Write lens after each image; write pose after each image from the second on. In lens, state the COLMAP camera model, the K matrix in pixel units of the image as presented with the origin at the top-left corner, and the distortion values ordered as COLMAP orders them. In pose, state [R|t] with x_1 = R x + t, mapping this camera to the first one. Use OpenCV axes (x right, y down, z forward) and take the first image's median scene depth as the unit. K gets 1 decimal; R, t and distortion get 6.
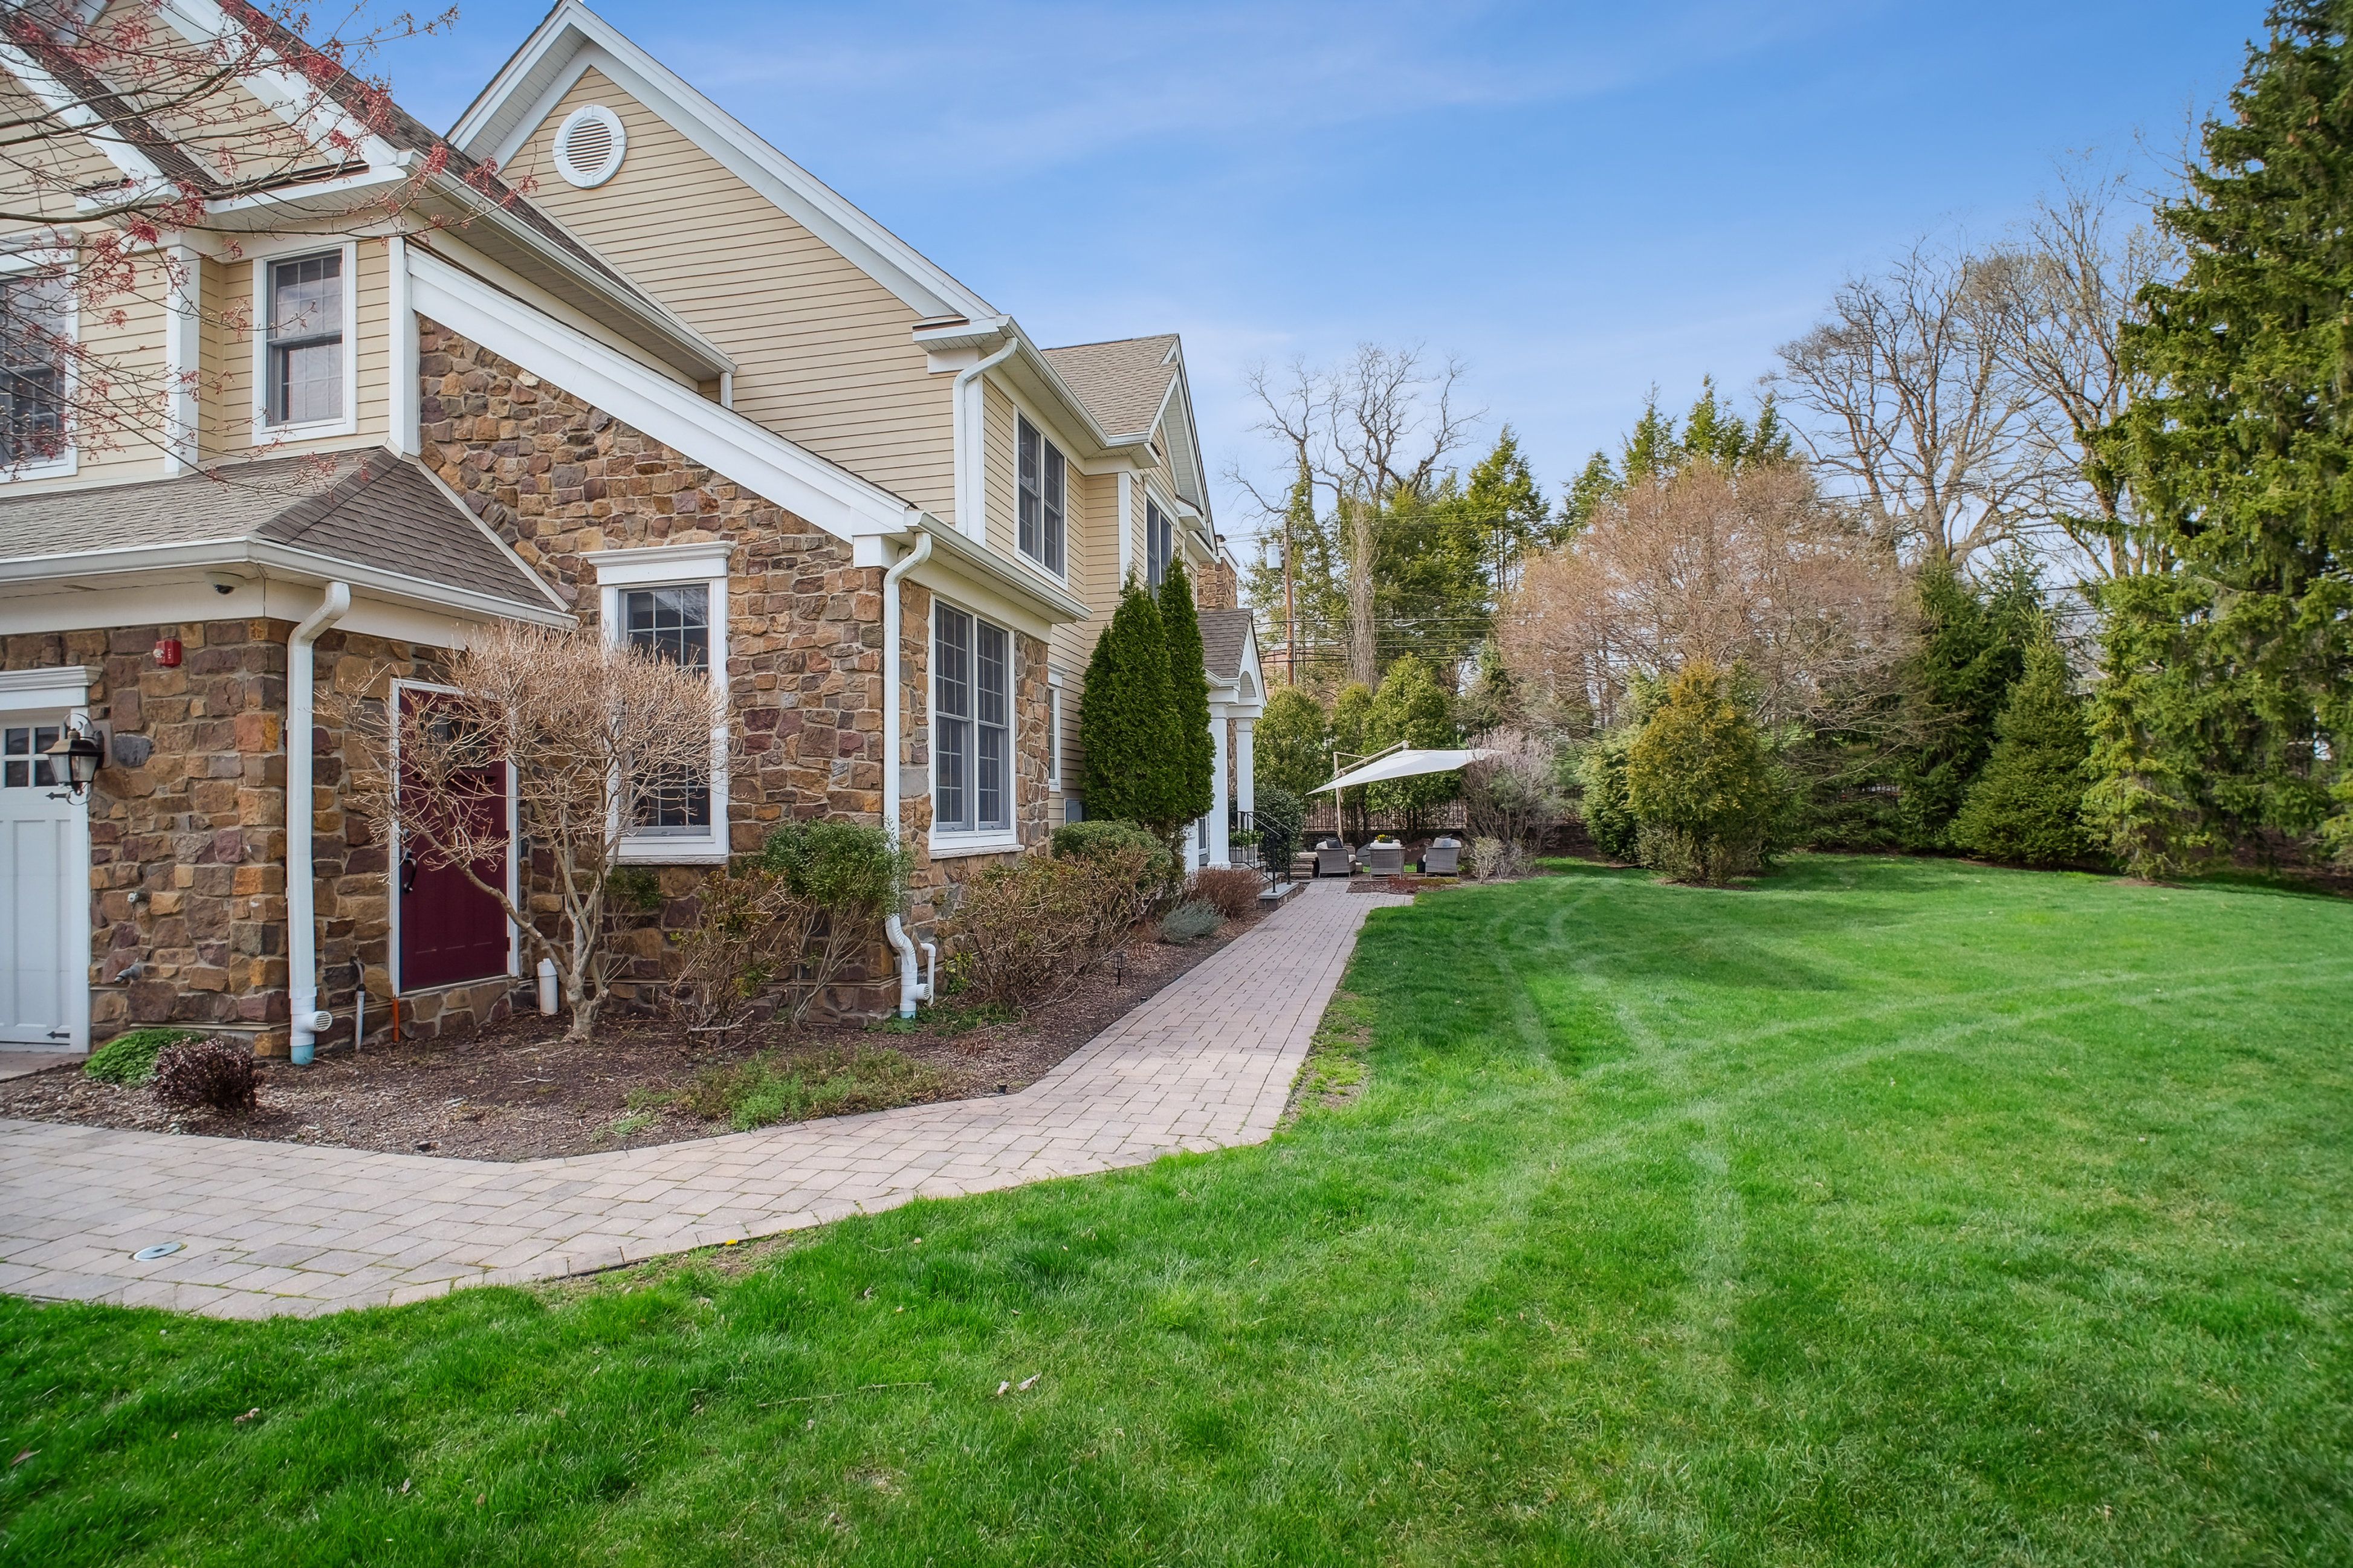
lens RADIAL K [[1070.2, 0, 1176.5], [0, 1070.2, 784.0], [0, 0, 1]] dist [-0.000153, -0.000181]
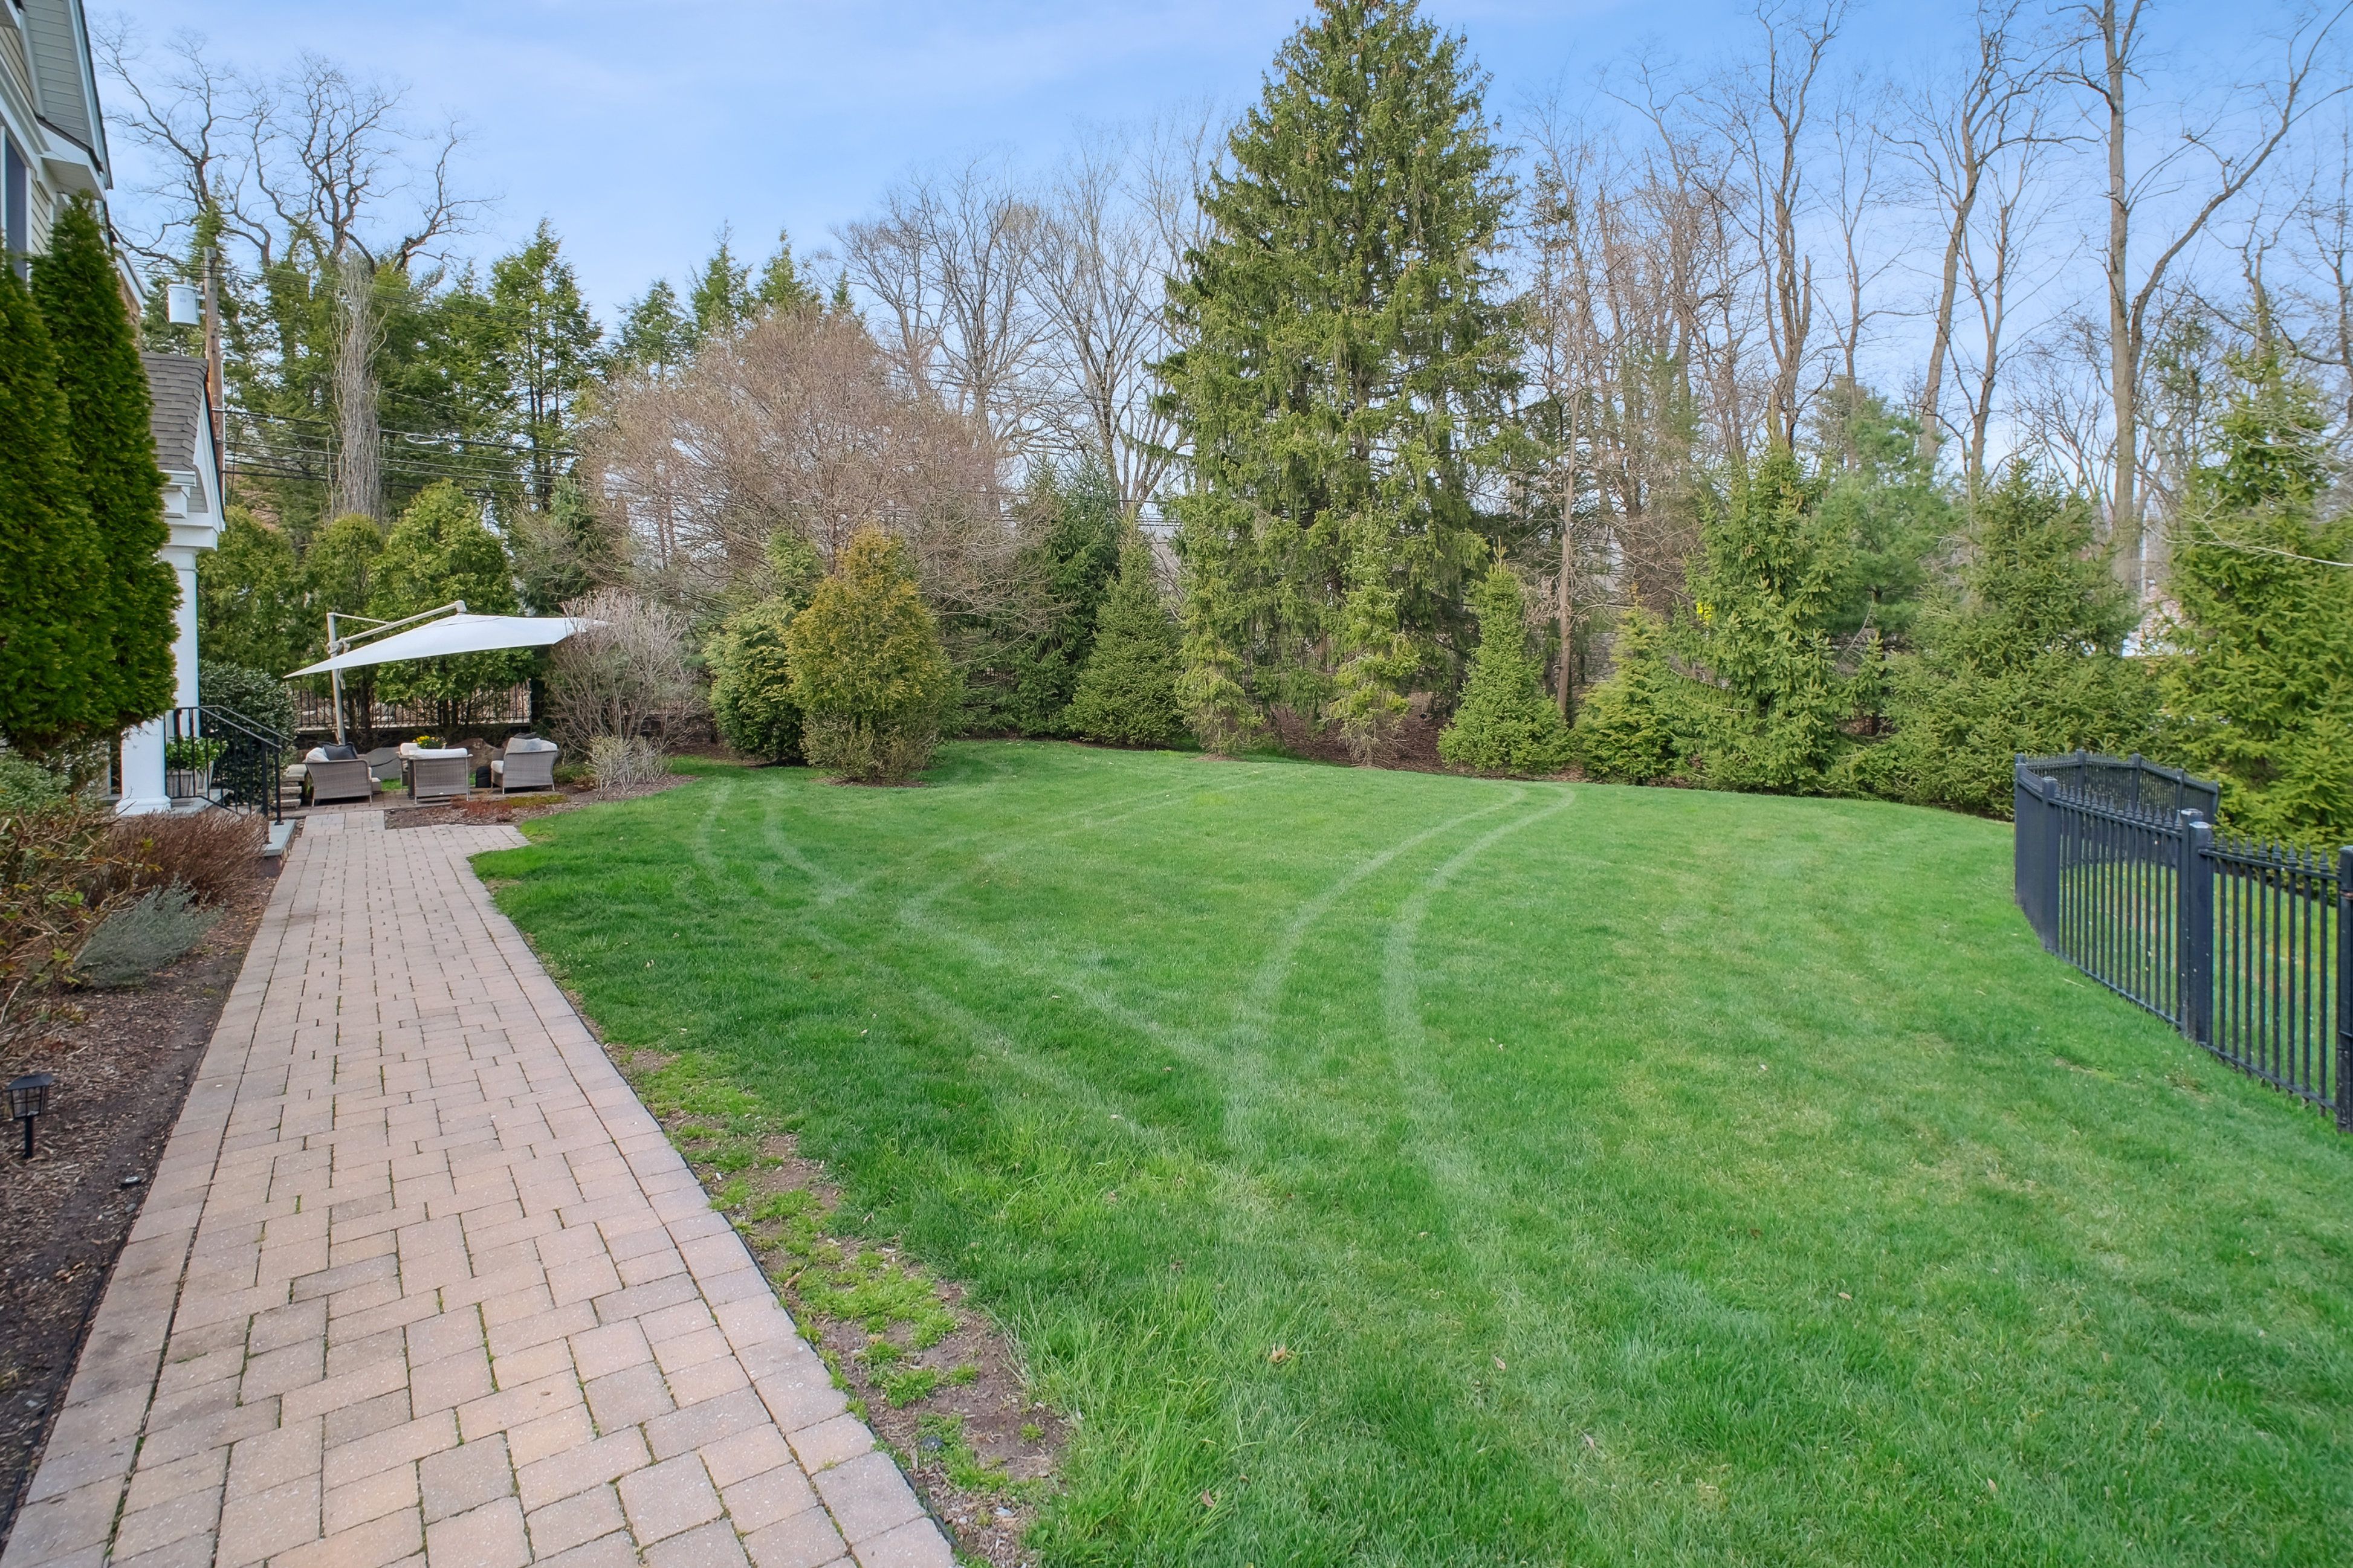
lens RADIAL K [[1128.2, 0, 1182.8], [0, 1128.2, 682.6], [0, 0, 1]] dist [-0.013871, -0.000845]
pose [[0.653425, 0.001476, 0.756990, -0.036350], [-0.013498, 0.999862, 0.009702, -0.000542], [-0.756871, -0.016558, 0.653355, 0.169411]]
